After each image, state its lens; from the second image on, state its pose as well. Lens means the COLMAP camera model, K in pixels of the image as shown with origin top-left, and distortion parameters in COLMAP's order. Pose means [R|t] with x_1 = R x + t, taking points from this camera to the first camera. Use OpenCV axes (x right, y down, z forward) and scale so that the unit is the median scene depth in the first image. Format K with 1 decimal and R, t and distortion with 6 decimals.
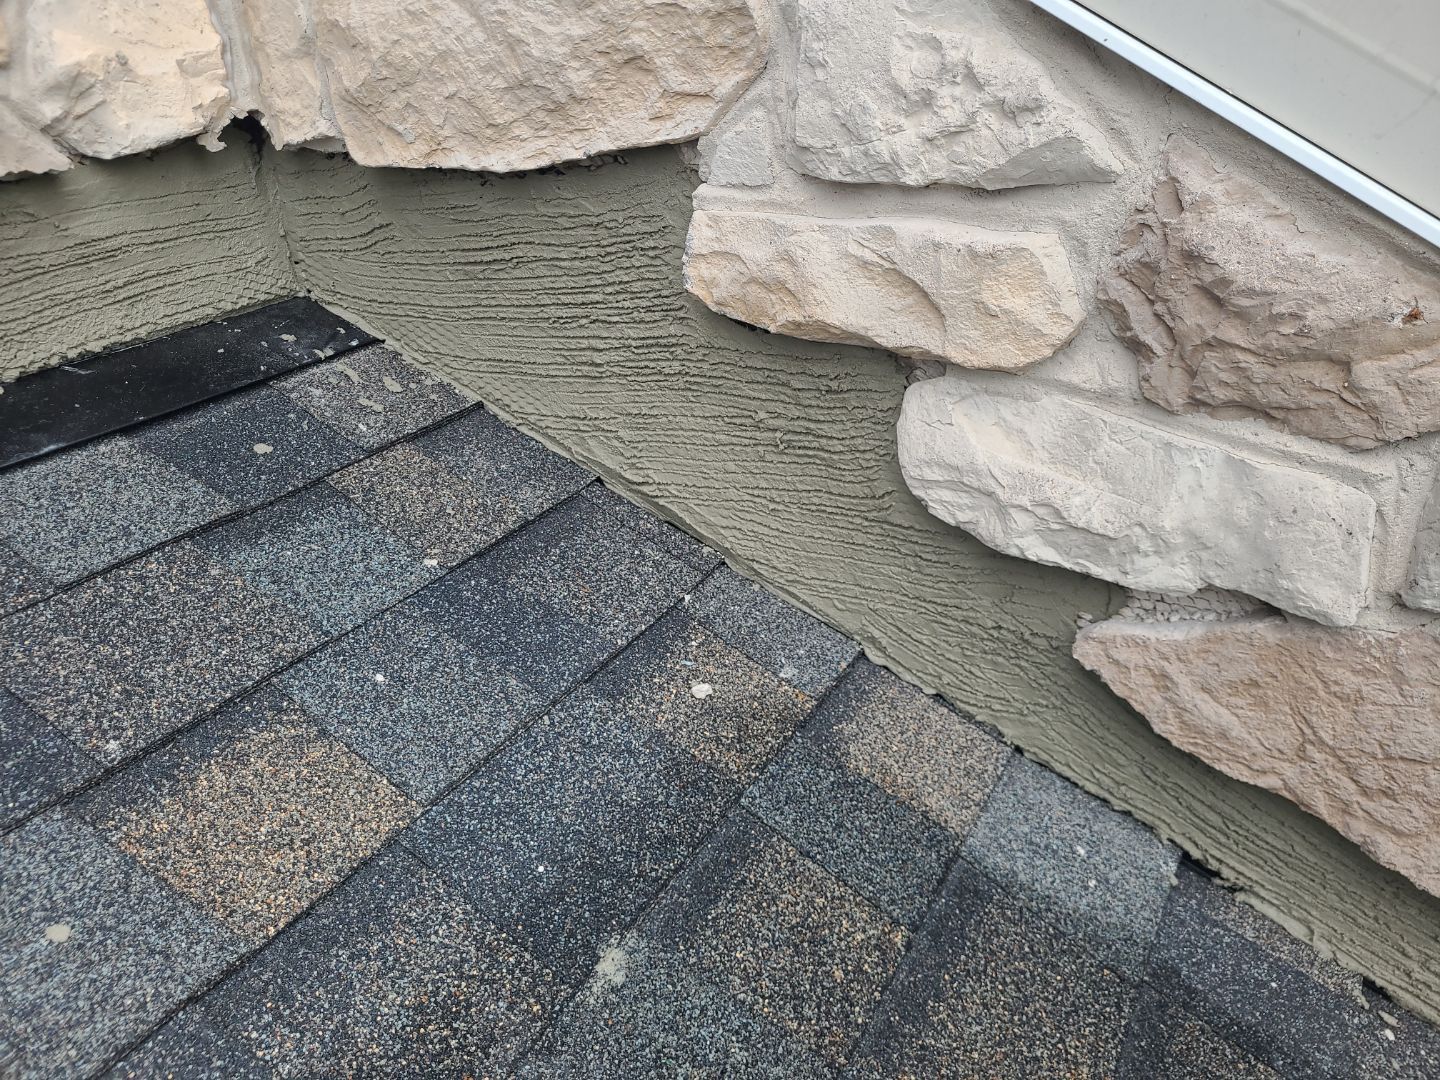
lens RADIAL K [[1117.9, 0, 737.8], [0, 1117.9, 535.5], [0, 0, 1]] dist [0.033827, -0.019809]
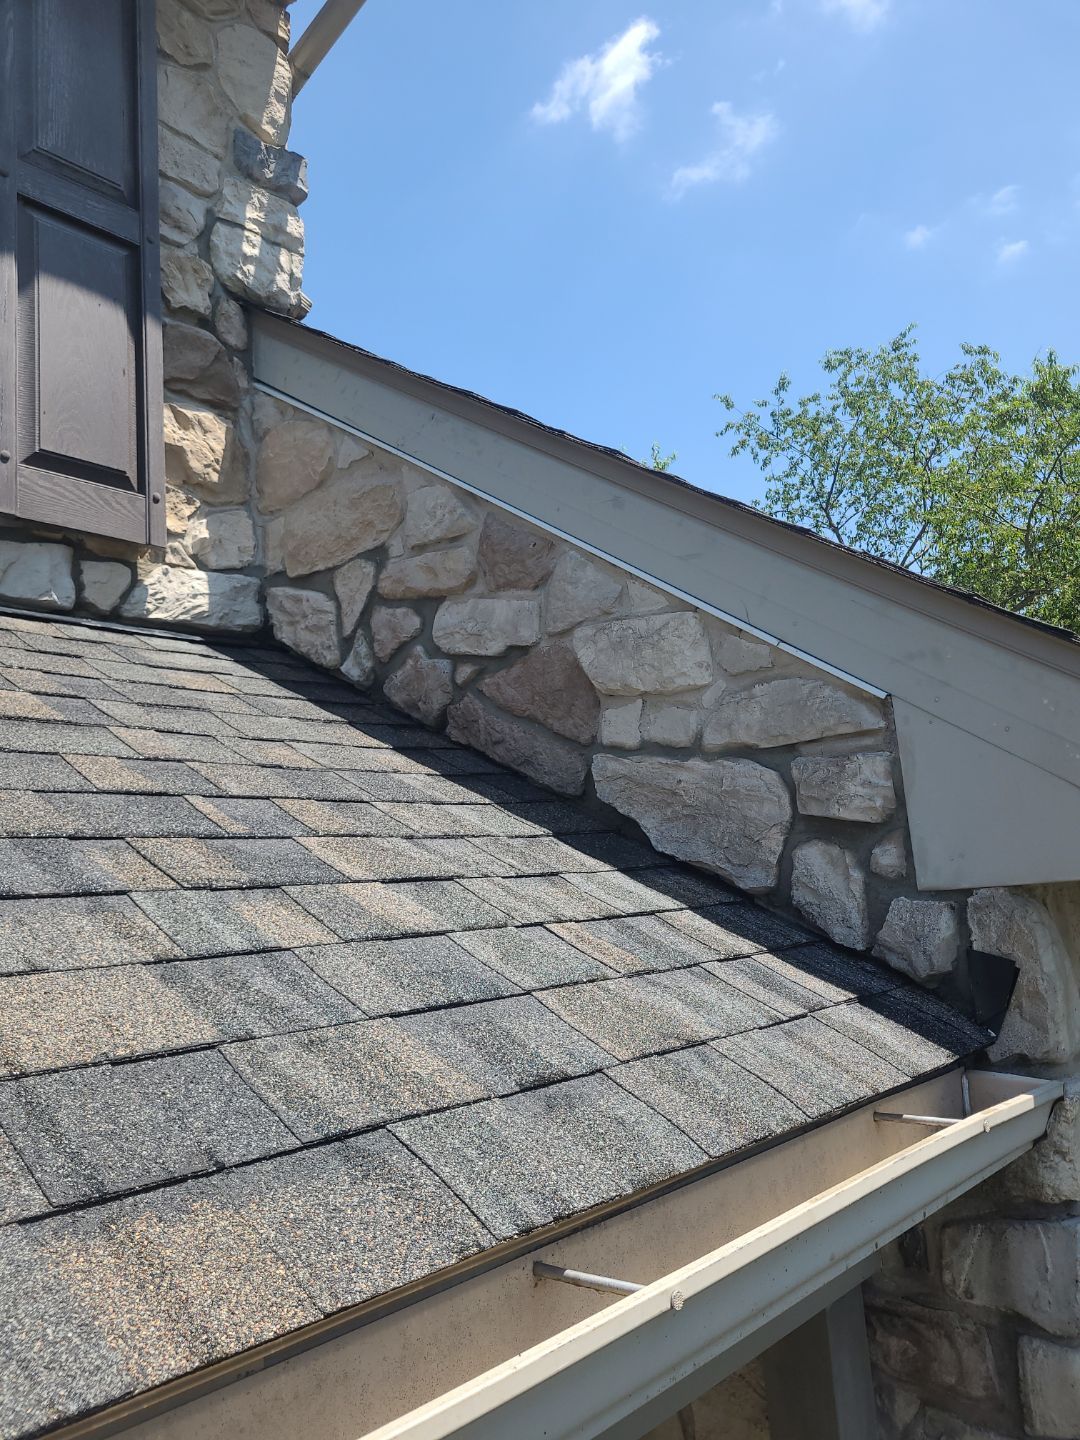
lens RADIAL K [[1129.8, 0, 538.9], [0, 1129.8, 719.3], [0, 0, 1]] dist [0.030137, -0.017225]
pose [[0.974654, 0.012506, -0.223369, 1.123738], [-0.120665, 0.870144, -0.477796, 1.558614], [0.188388, 0.492638, 0.849598, -1.360943]]
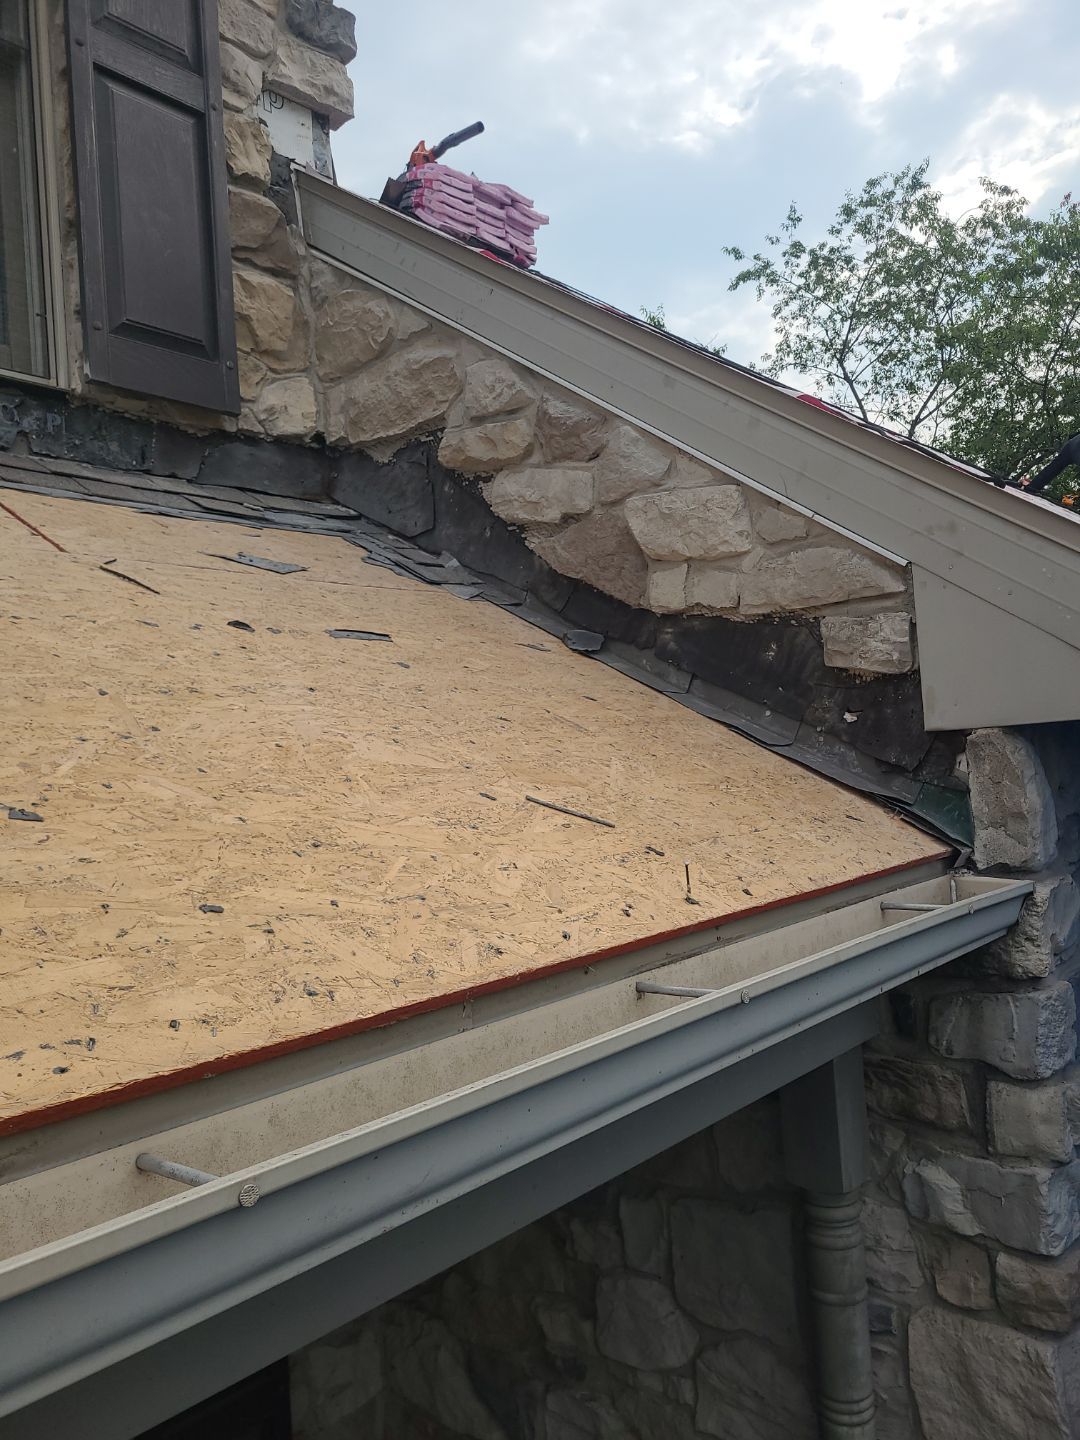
lens RADIAL K [[1119.3, 0, 540.0], [0, 1119.3, 720.0], [0, 0, 1]] dist [0.081310, -0.091705]
pose [[0.974952, 0.050773, -0.216542, 1.055768], [-0.128385, 0.923488, -0.361506, 1.726174], [0.181619, 0.380251, 0.906876, -1.689878]]
